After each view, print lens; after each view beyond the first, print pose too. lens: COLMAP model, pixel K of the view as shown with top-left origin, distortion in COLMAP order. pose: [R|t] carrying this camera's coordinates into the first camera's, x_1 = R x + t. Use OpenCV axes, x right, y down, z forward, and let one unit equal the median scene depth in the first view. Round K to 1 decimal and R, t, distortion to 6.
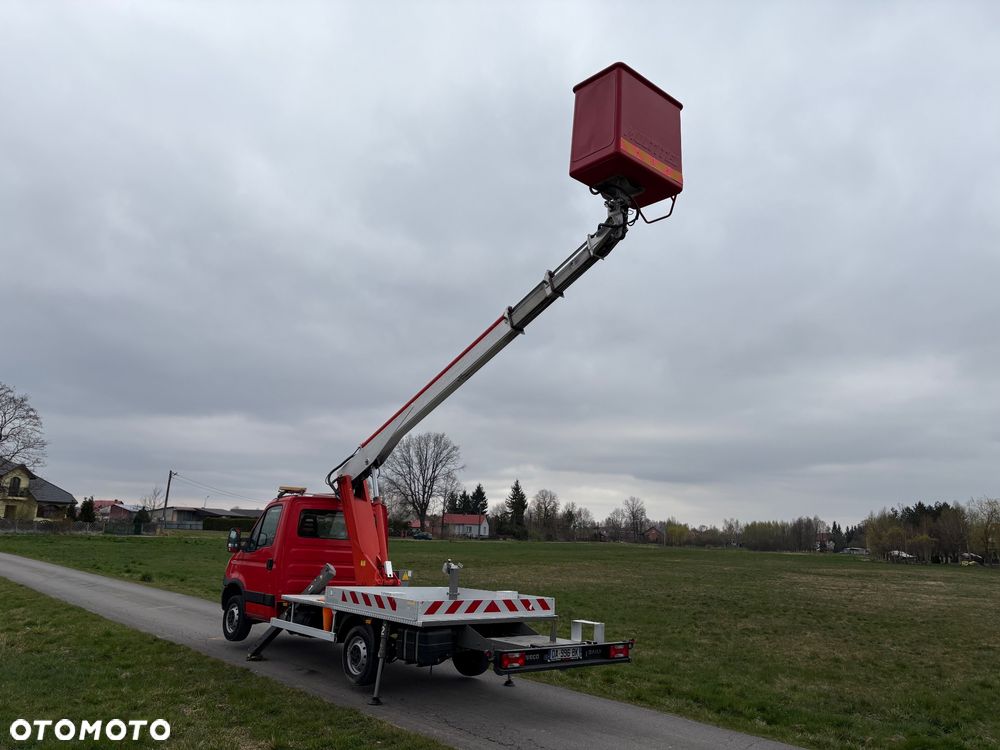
lens RADIAL K [[747.3, 0, 504.3], [0, 747.3, 359.1], [0, 0, 1]] dist [0.021291, -0.009567]
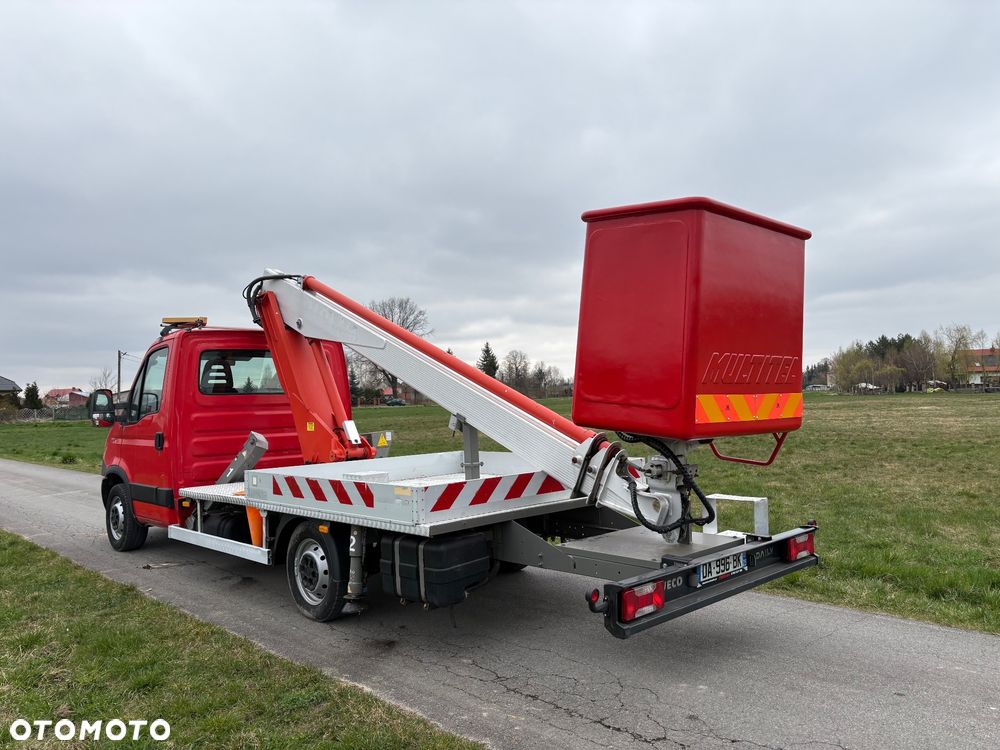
lens RADIAL K [[751.7, 0, 508.0], [0, 751.7, 373.9], [0, 0, 1]] dist [0.042825, 0.003276]
pose [[0.996467, -0.070843, 0.045110, -0.056128], [0.060445, 0.977843, 0.200421, 0.119263], [-0.058309, -0.196986, 0.978671, 0.407672]]
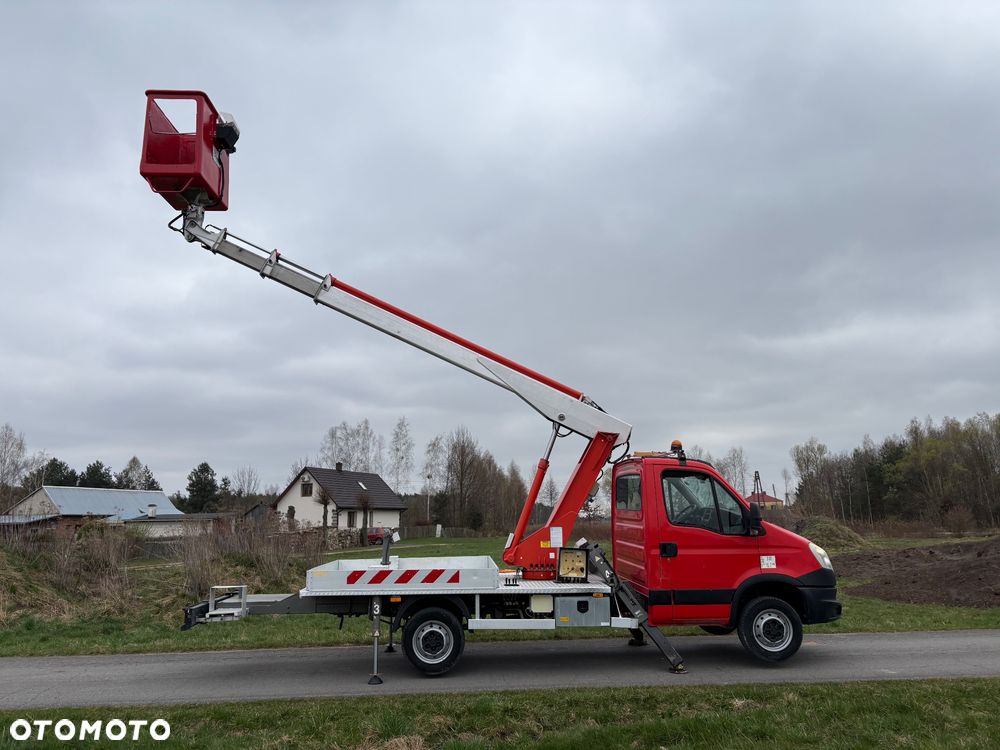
lens RADIAL K [[748.7, 0, 497.3], [0, 748.7, 362.5], [0, 0, 1]] dist [0.037259, -0.002154]
pose [[-0.630998, -0.193755, -0.751199, 0.557294], [0.170008, 0.910237, -0.377580, 0.422686], [0.756927, -0.365962, -0.541418, 1.561823]]
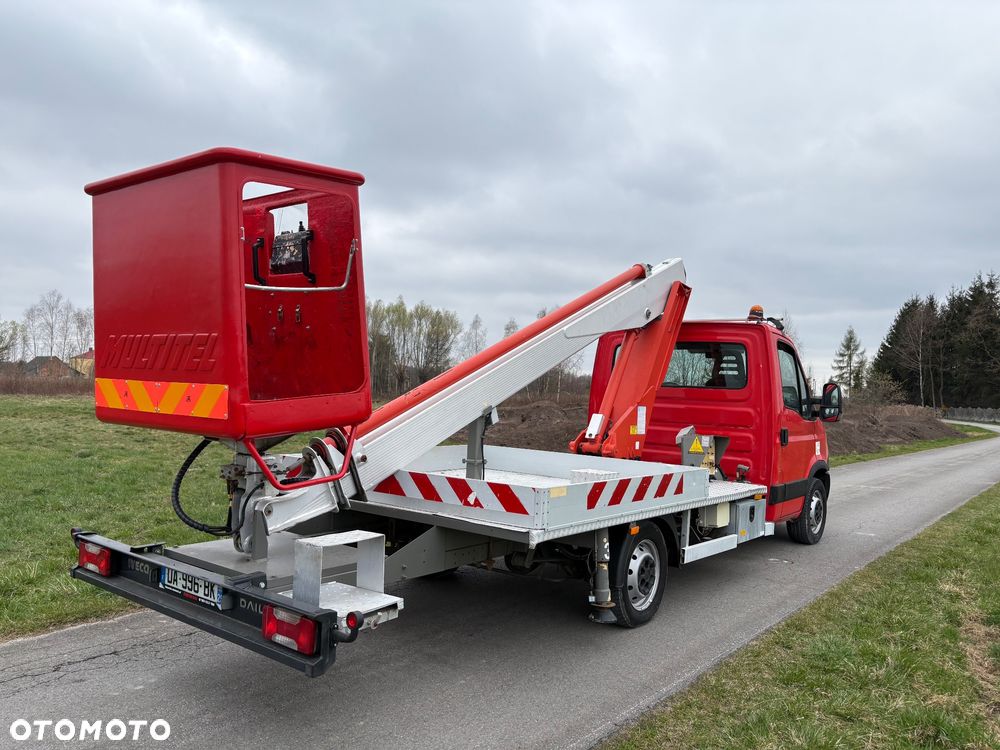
lens RADIAL K [[748.7, 0, 497.3], [0, 748.7, 362.5], [0, 0, 1]] dist [0.037259, -0.002154]
pose [[0.173949, -0.073647, -0.981997, 0.408414], [0.199526, 0.979152, -0.038090, 0.242100], [0.964329, -0.189308, 0.185017, 0.838425]]
